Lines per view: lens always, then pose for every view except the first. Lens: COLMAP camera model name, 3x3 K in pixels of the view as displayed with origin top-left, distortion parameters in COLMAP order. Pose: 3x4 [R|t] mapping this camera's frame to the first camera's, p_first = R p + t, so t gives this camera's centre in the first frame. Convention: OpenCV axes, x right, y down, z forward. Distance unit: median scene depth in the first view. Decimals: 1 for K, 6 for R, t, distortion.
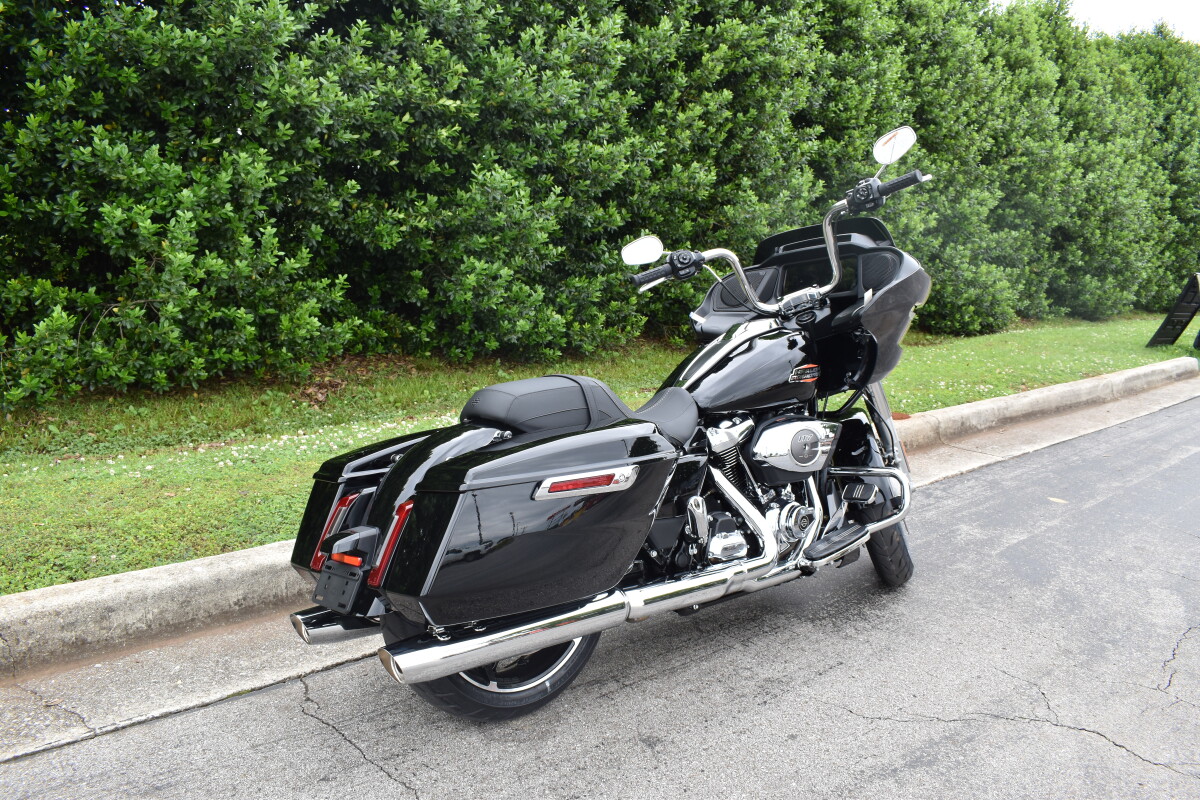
lens RADIAL K [[932.2, 0, 600.0], [0, 932.2, 400.0], [0, 0, 1]] dist [-0.118474, 0.057826]
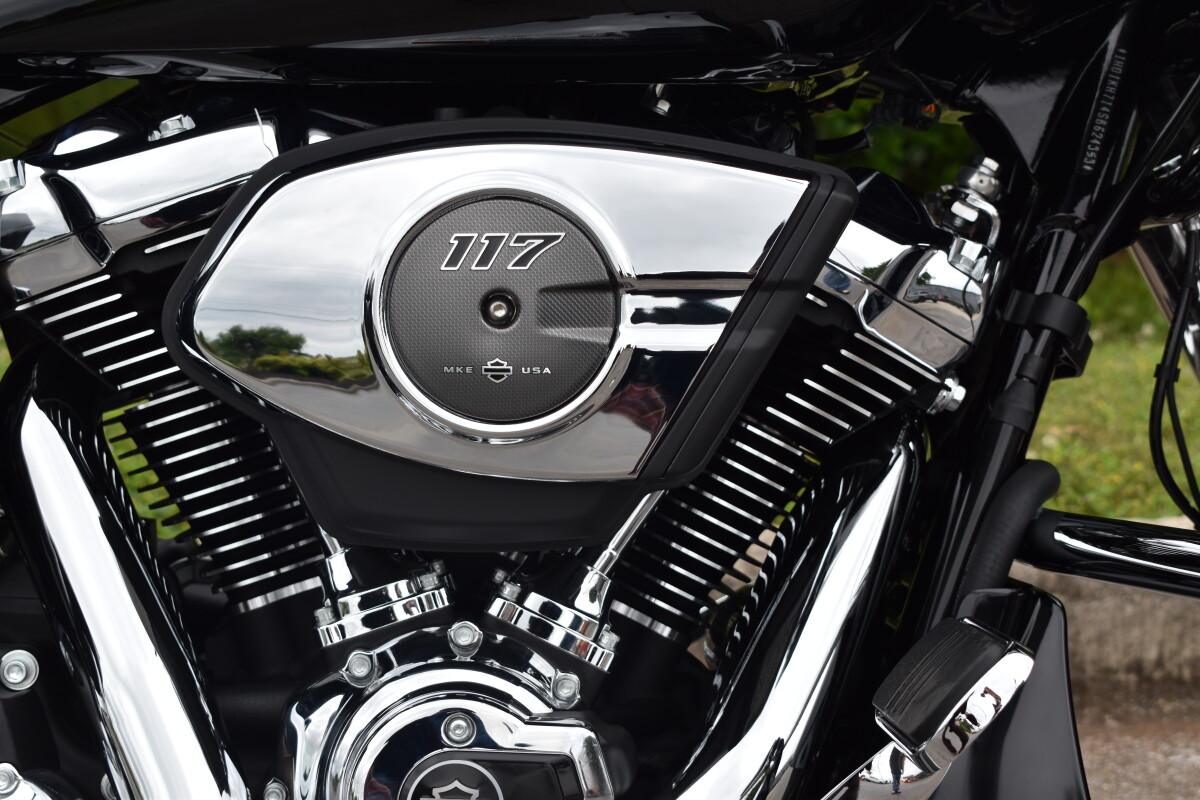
lens RADIAL K [[2177.8, 0, 600.0], [0, 2177.8, 400.0], [0, 0, 1]] dist [0.014595, 0.016951]
pose [[0.797925, 0.088977, -0.596153, 0.155515], [-0.082466, 0.995859, 0.038258, 0.017604], [0.597089, 0.018636, 0.801959, 0.252140]]
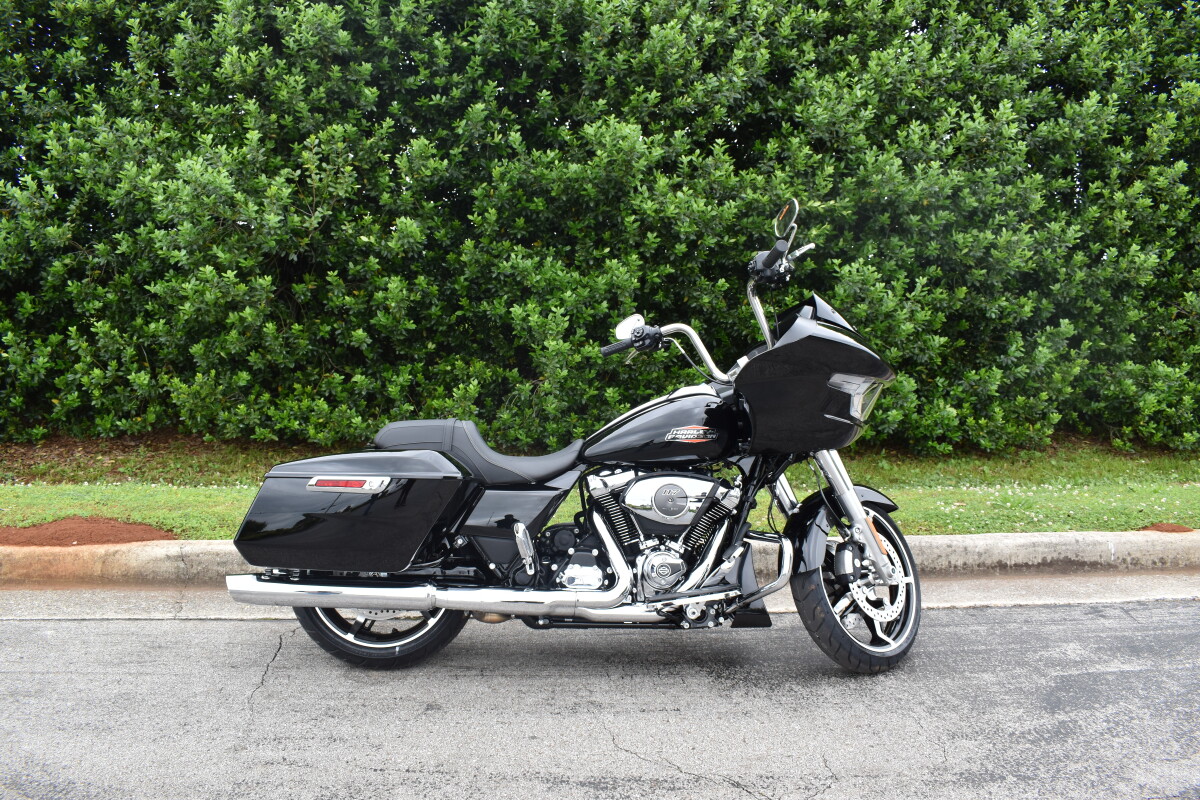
lens RADIAL K [[927.3, 0, 600.0], [0, 927.3, 400.0], [0, 0, 1]] dist [-0.102003, 0.006495]
pose [[0.799405, 0.025883, -0.600234, 0.278101], [-0.090898, 0.992781, -0.078250, 0.009437], [0.593876, 0.117113, 0.795987, 0.027294]]
